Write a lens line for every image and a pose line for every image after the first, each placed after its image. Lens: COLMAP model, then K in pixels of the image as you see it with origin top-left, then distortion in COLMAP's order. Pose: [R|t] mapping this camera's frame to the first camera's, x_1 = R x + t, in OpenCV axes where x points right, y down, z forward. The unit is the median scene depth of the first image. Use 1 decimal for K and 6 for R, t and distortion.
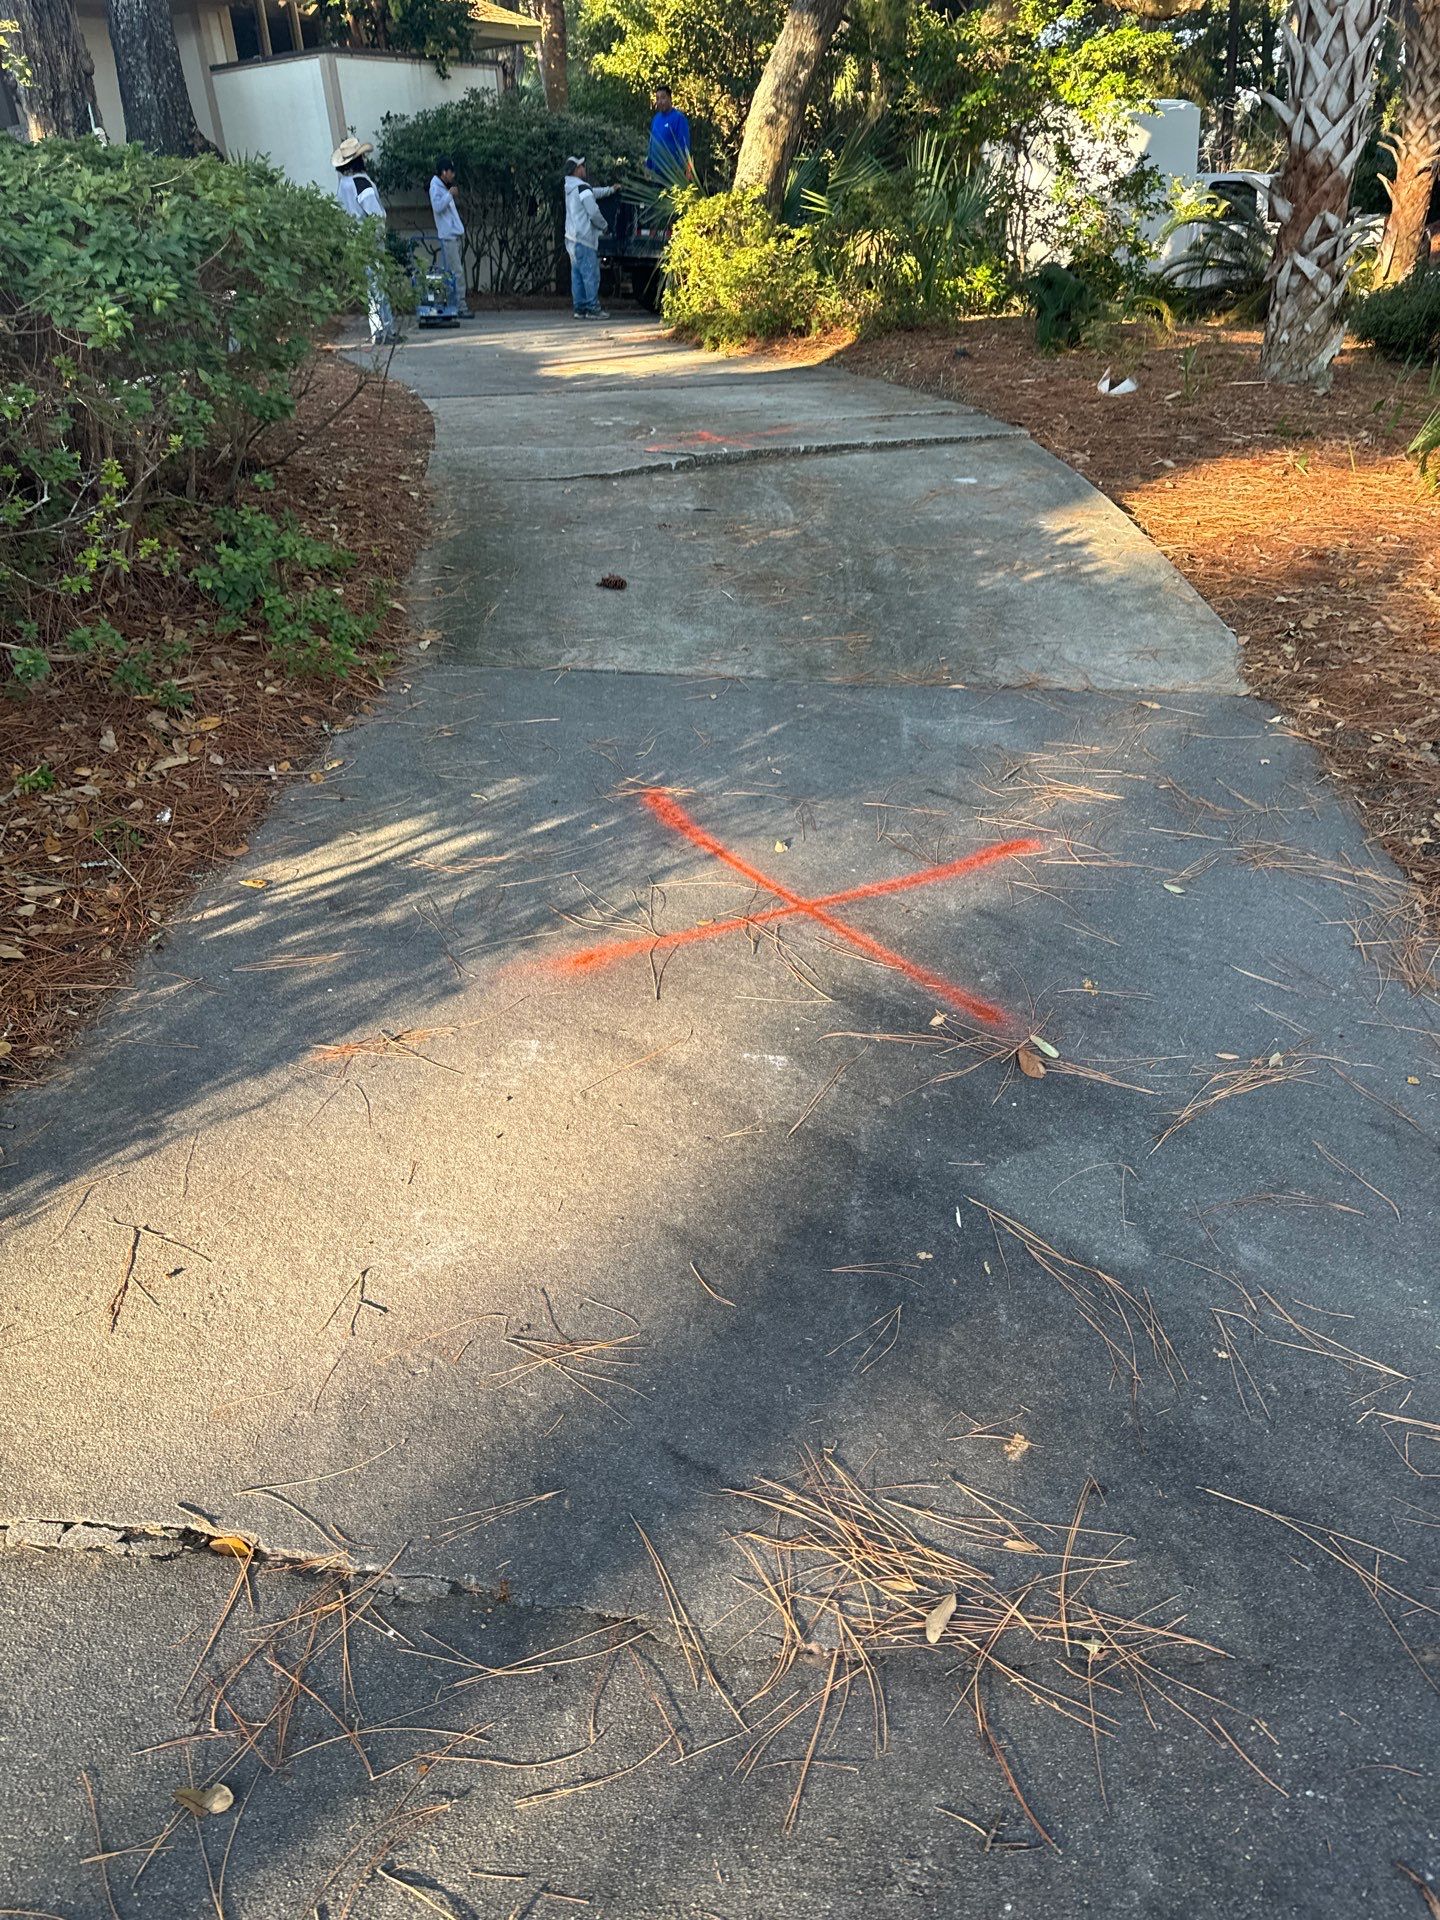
lens RADIAL K [[1337.7, 0, 720.0], [0, 1337.7, 960.0], [0, 0, 1]] dist [-0.000428, -0.010750]
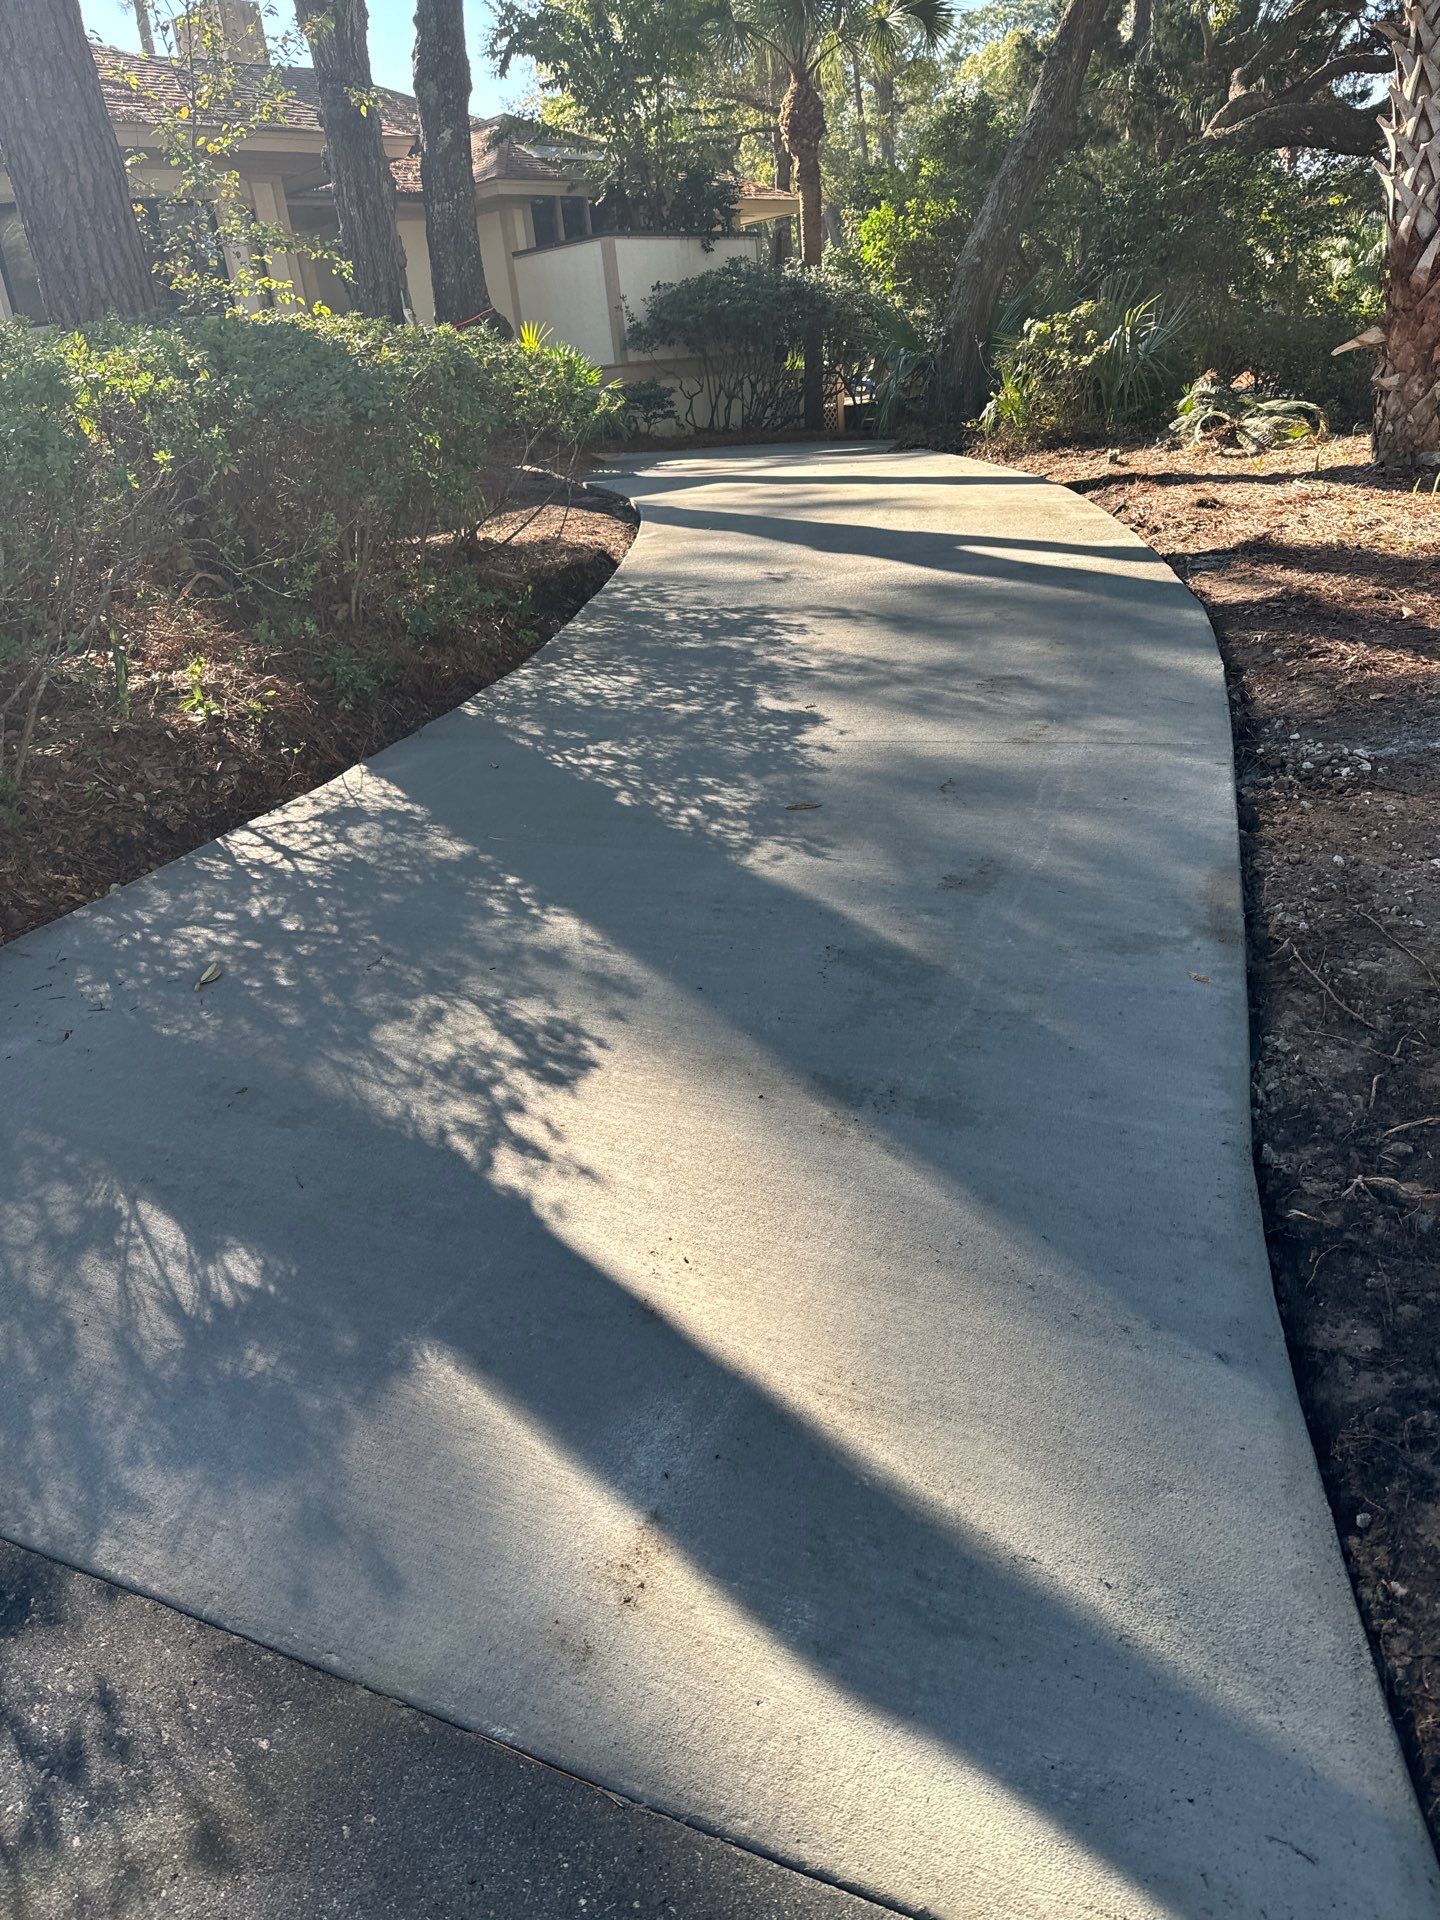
lens RADIAL K [[1356.2, 0, 758.7], [0, 1356.2, 947.9], [0, 0, 1]] dist [0.004906, -0.000282]
pose [[0.984090, 0.026709, -0.175654, 0.077133], [-0.044367, 0.994258, -0.097379, 0.064082], [0.172044, 0.103622, 0.979624, -0.100940]]
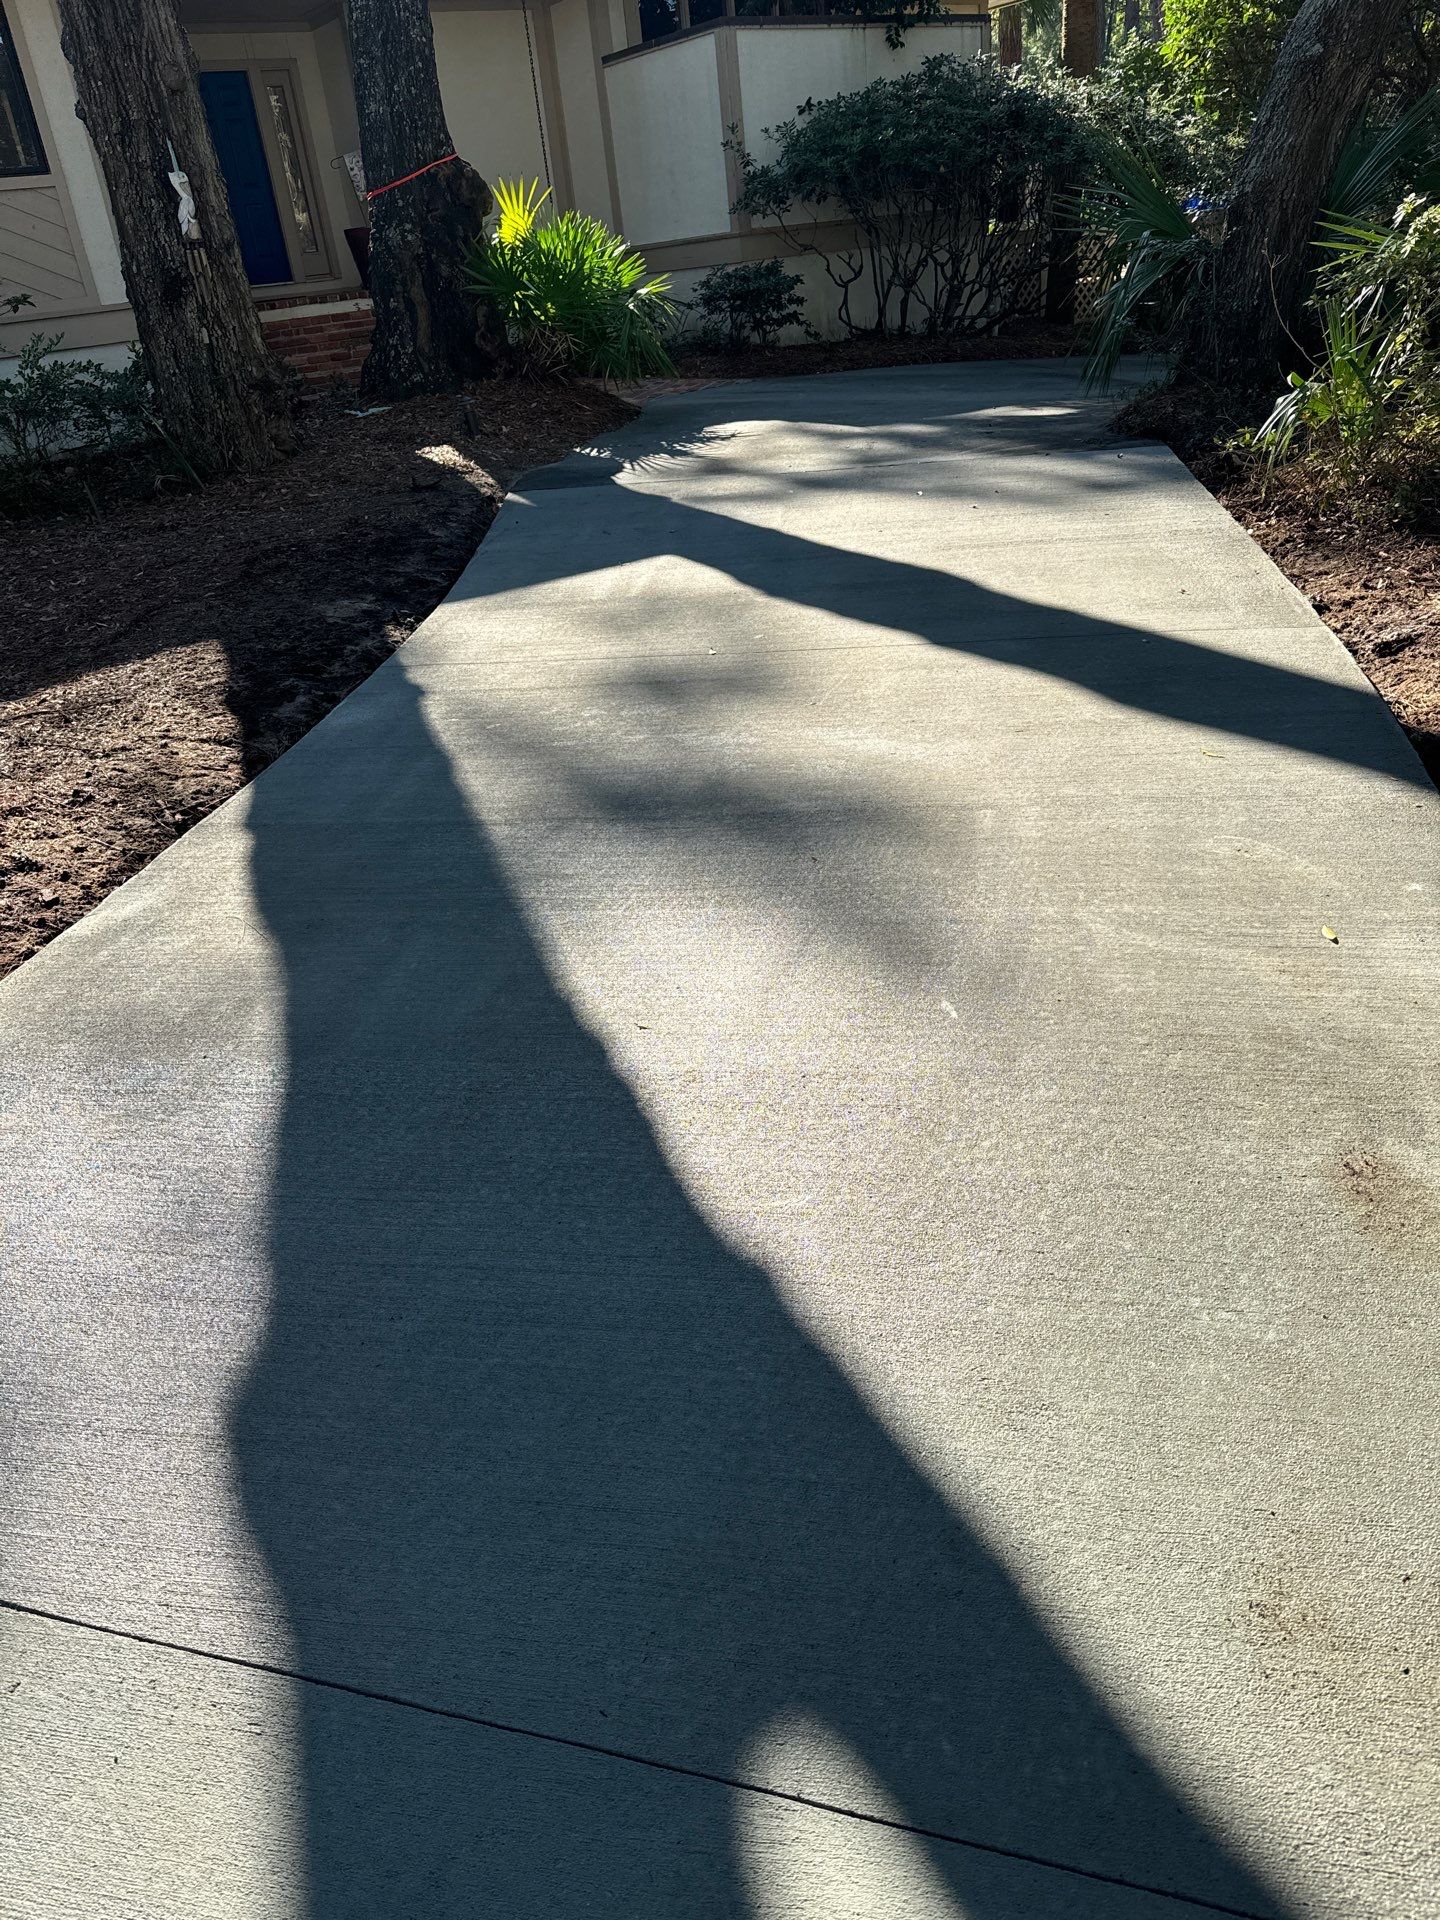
lens RADIAL K [[1337.7, 0, 720.0], [0, 1337.7, 960.0], [0, 0, 1]] dist [-0.000428, -0.010750]
pose [[0.914571, 0.158510, -0.372067, 0.080353], [-0.152814, 0.987232, 0.044956, -0.240354], [0.374442, 0.015741, 0.927117, 0.384264]]
